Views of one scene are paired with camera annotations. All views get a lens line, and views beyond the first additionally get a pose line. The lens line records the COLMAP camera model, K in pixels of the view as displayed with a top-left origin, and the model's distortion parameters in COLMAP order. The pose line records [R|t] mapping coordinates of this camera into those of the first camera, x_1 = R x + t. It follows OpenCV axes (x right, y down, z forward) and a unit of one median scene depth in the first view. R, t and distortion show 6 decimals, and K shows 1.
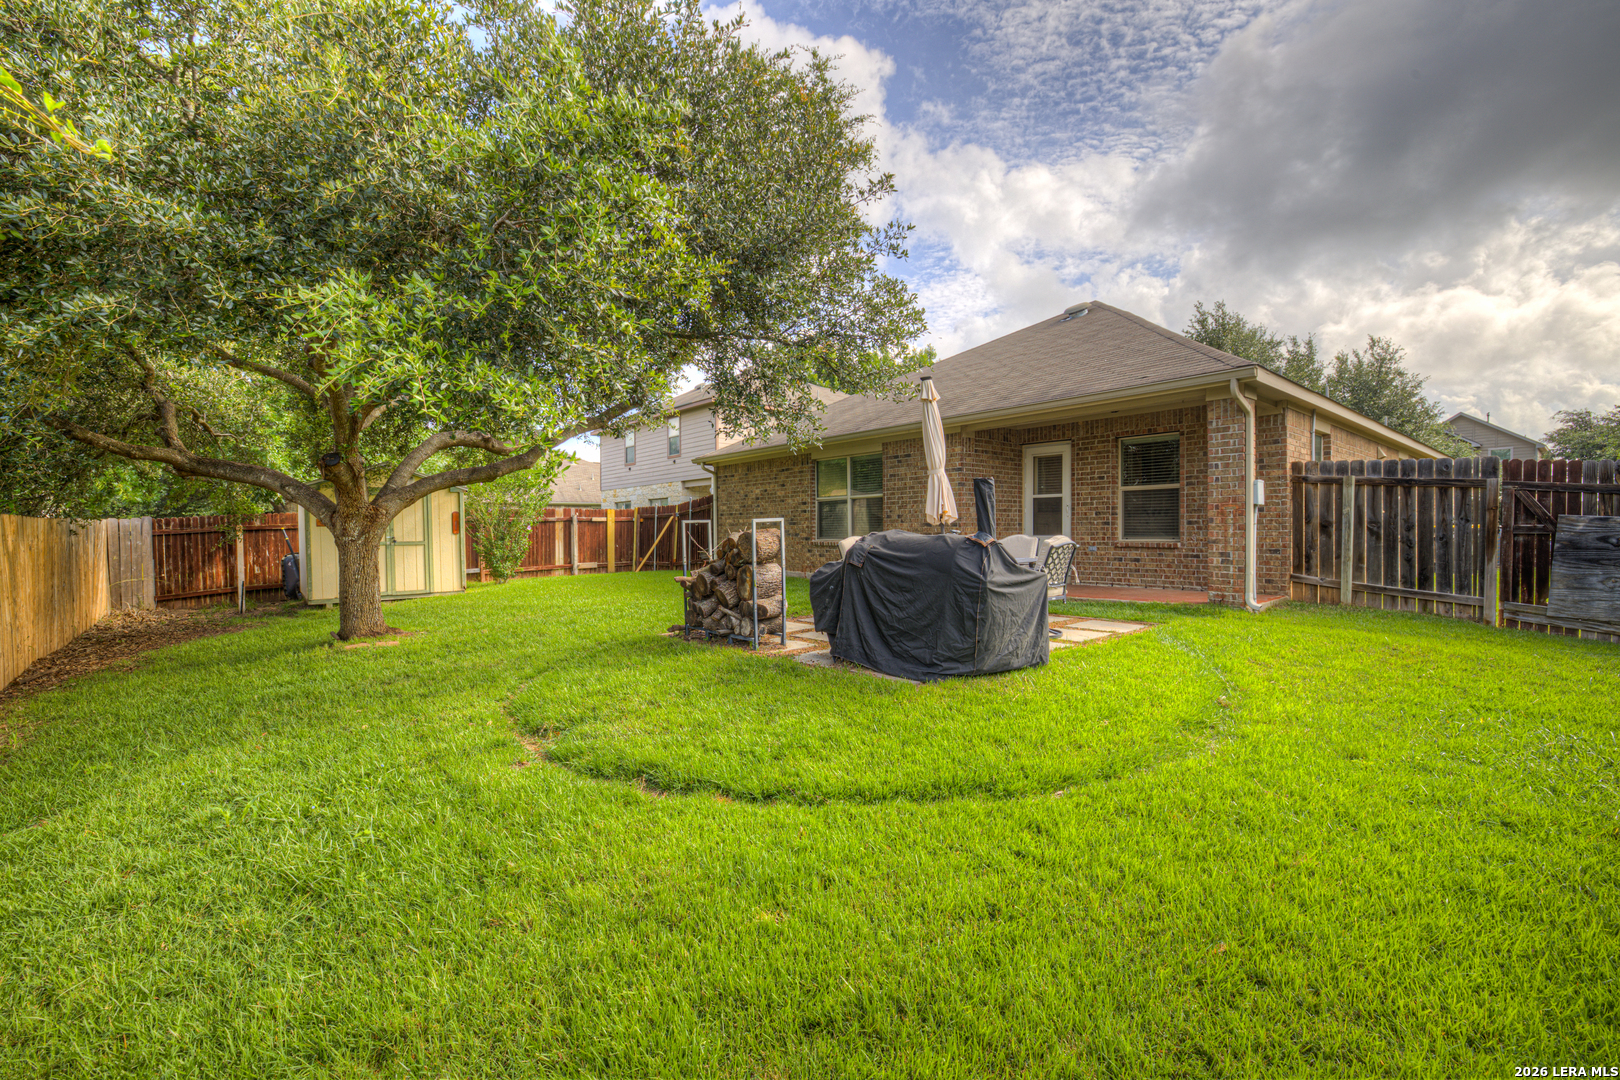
lens RADIAL K [[696.4, 0, 802.7], [0, 696.4, 551.6], [0, 0, 1]] dist [-0.022394, -0.000155]
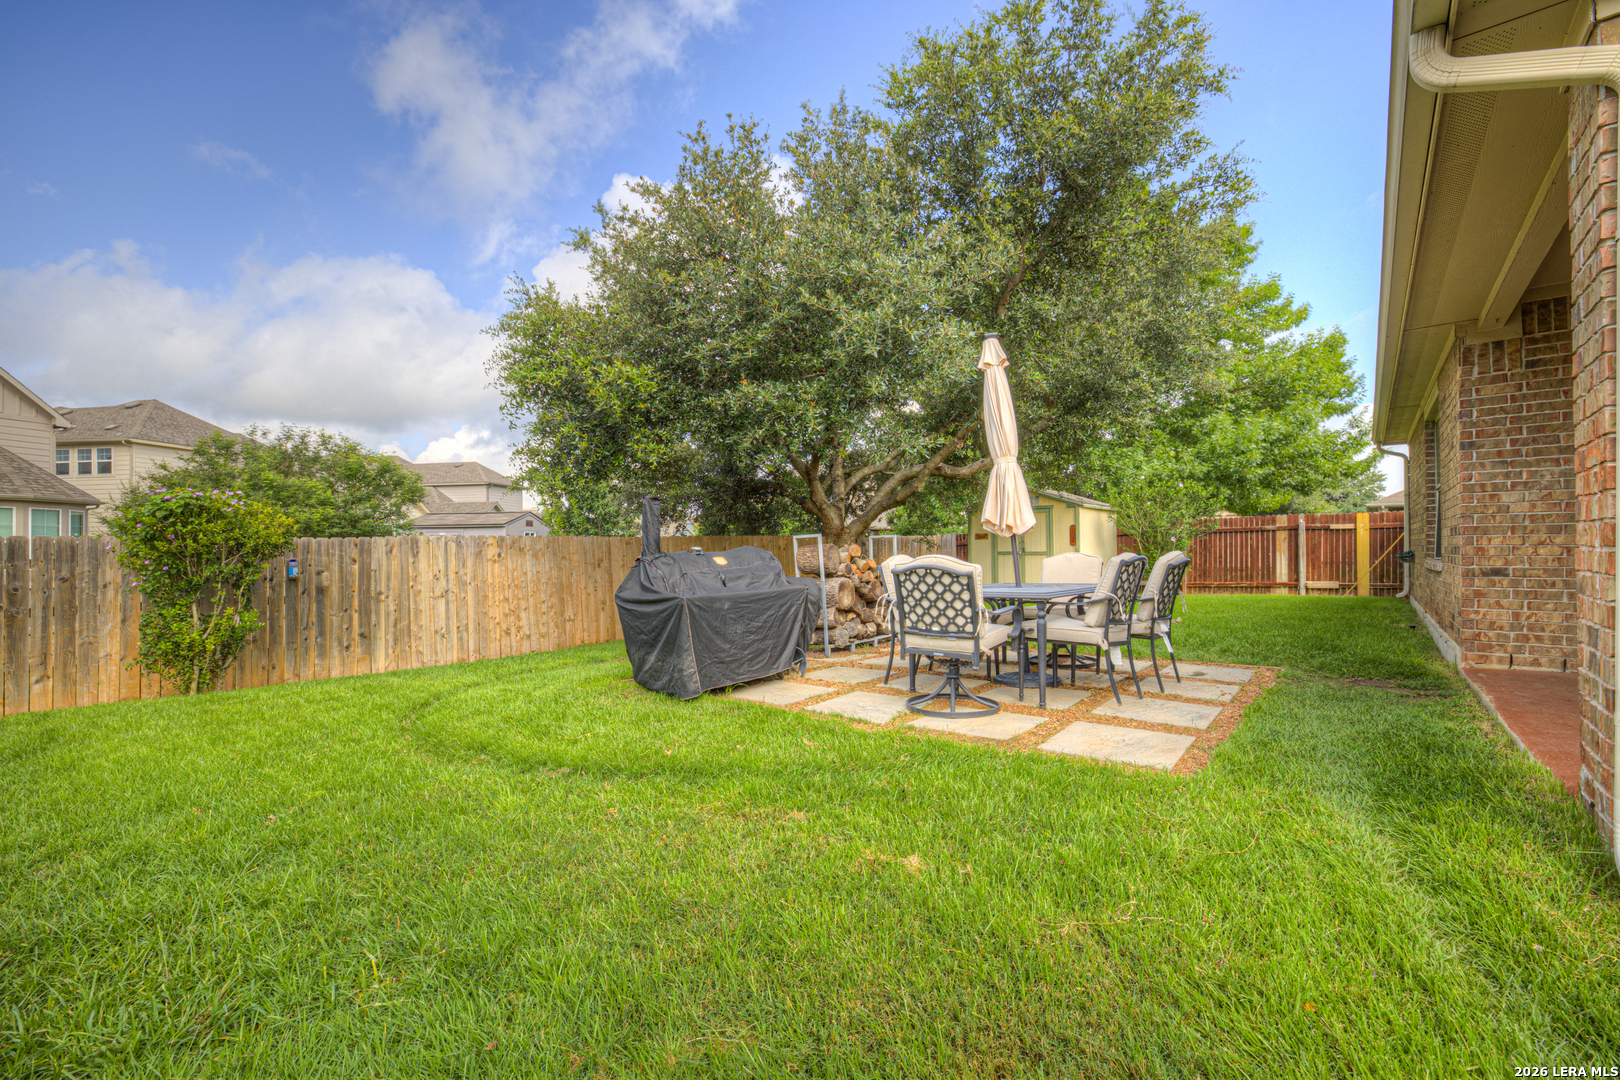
lens RADIAL K [[696.4, 0, 805.4], [0, 696.4, 547.7], [0, 0, 1]] dist [-0.022394, -0.000155]
pose [[0.209141, 0.004389, -0.977876, 0.632181], [-0.021613, 0.999766, -0.000136, -0.017024], [0.977647, 0.021163, 0.209187, 0.483314]]
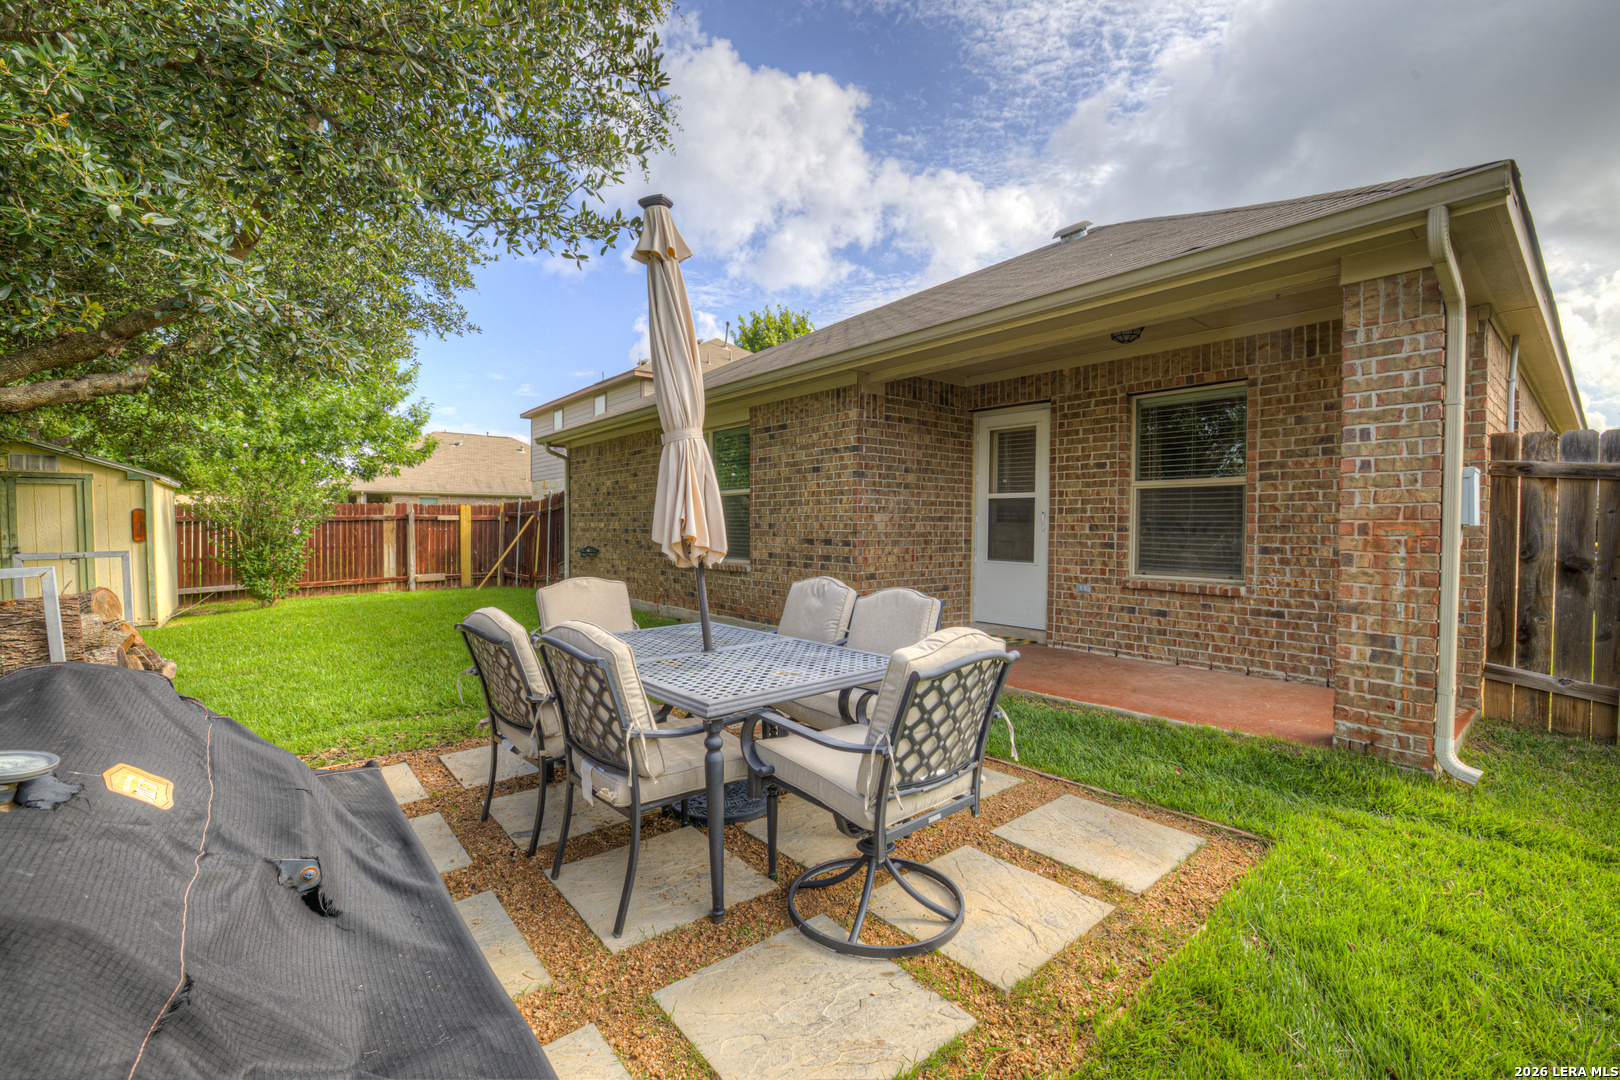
lens RADIAL K [[696.4, 0, 810.0], [0, 696.4, 541.2], [0, 0, 1]] dist [-0.022394, -0.000155]
pose [[0.999857, 0.011172, 0.012690, 0.186483], [-0.011100, 0.999922, -0.005716, -0.038584], [-0.012753, 0.005574, 0.999903, 0.434824]]
